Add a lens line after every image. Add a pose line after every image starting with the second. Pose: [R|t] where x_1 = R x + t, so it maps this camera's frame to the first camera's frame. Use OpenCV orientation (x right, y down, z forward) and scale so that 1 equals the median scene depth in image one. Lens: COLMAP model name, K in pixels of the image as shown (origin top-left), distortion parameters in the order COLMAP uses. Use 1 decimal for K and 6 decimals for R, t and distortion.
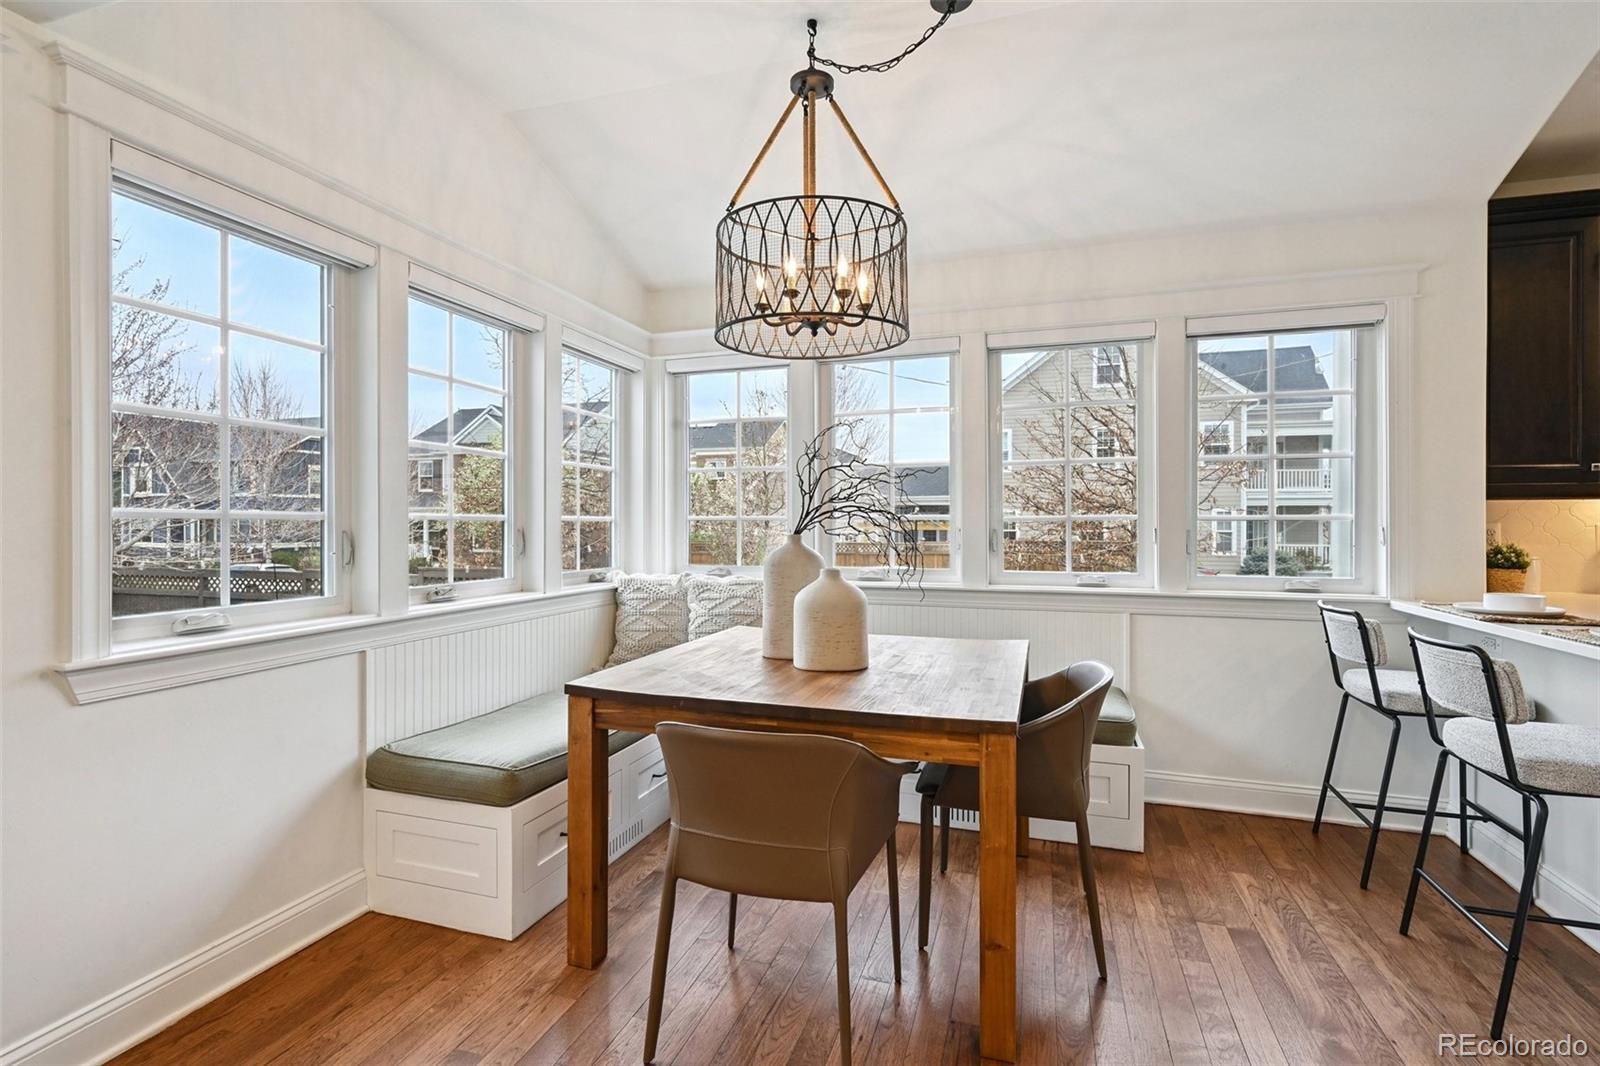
lens RADIAL K [[733.3, 0, 792.8], [0, 733.3, 529.4], [0, 0, 1]] dist [-0.028263, -0.000124]
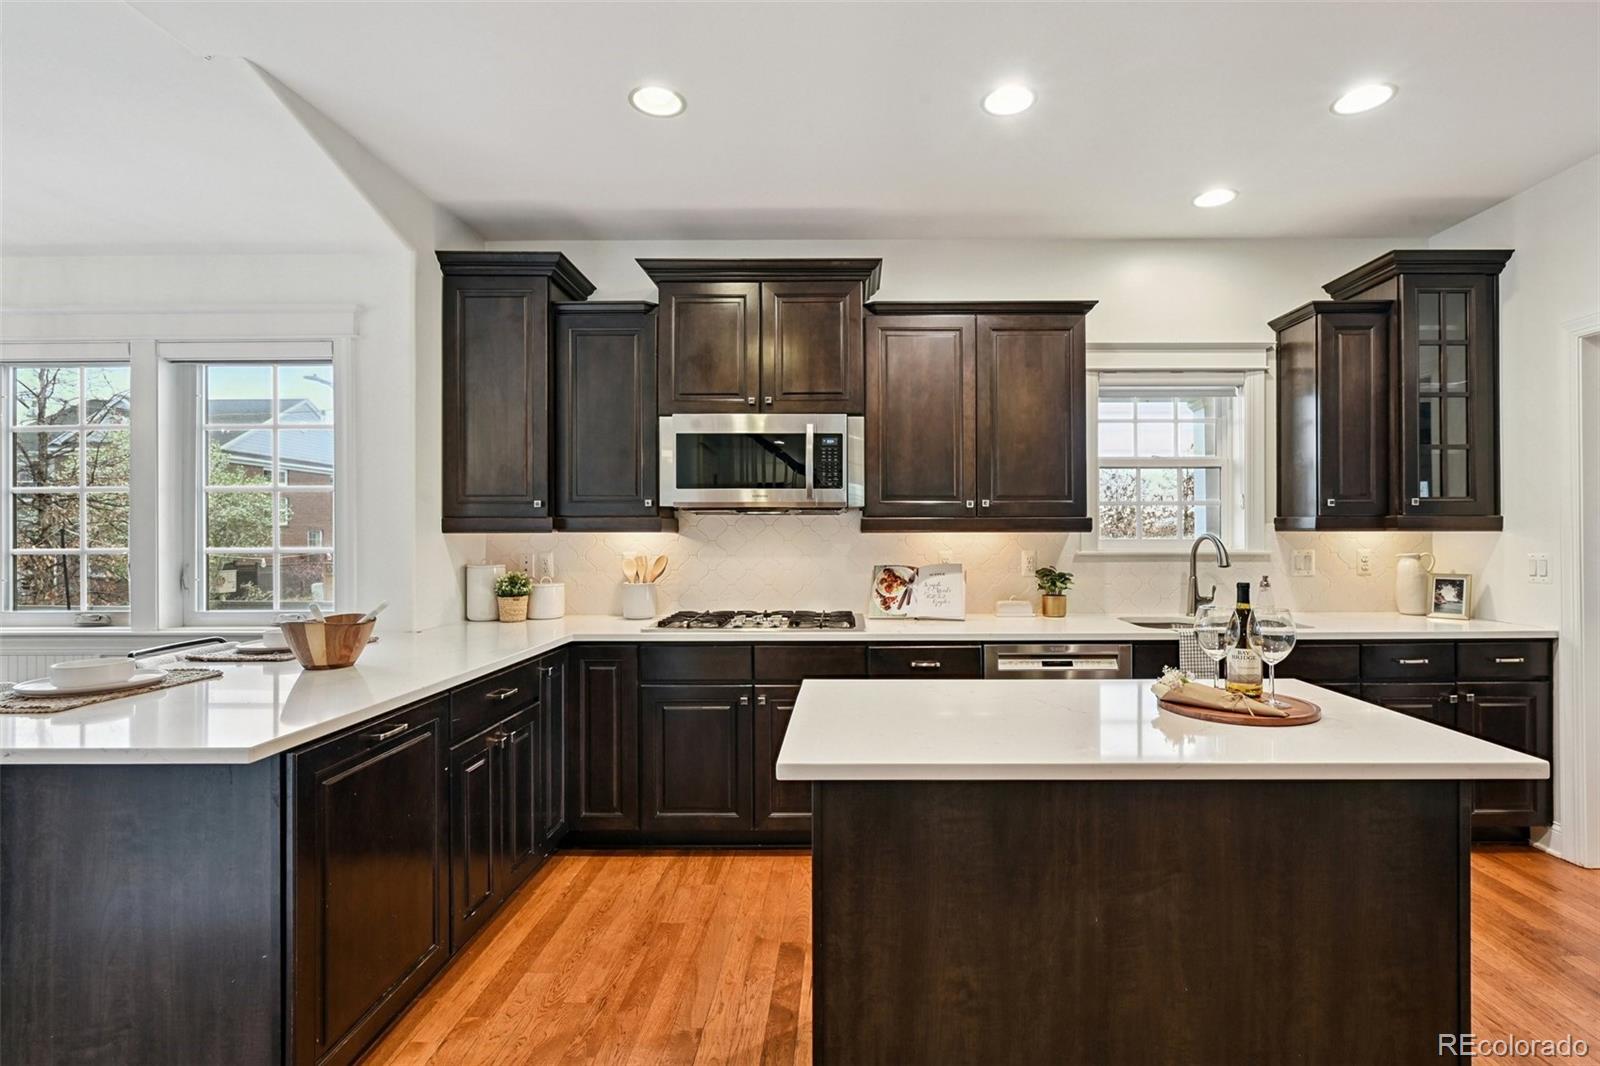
lens RADIAL K [[747.0, 0, 847.7], [0, 747.0, 530.8], [0, 0, 1]] dist [-0.000594, -0.000205]
pose [[0.943254, -0.000953, 0.332071, 1.173746], [0.005382, 0.999908, -0.012416, -0.028726], [-0.332029, 0.013499, 0.943173, -0.236357]]
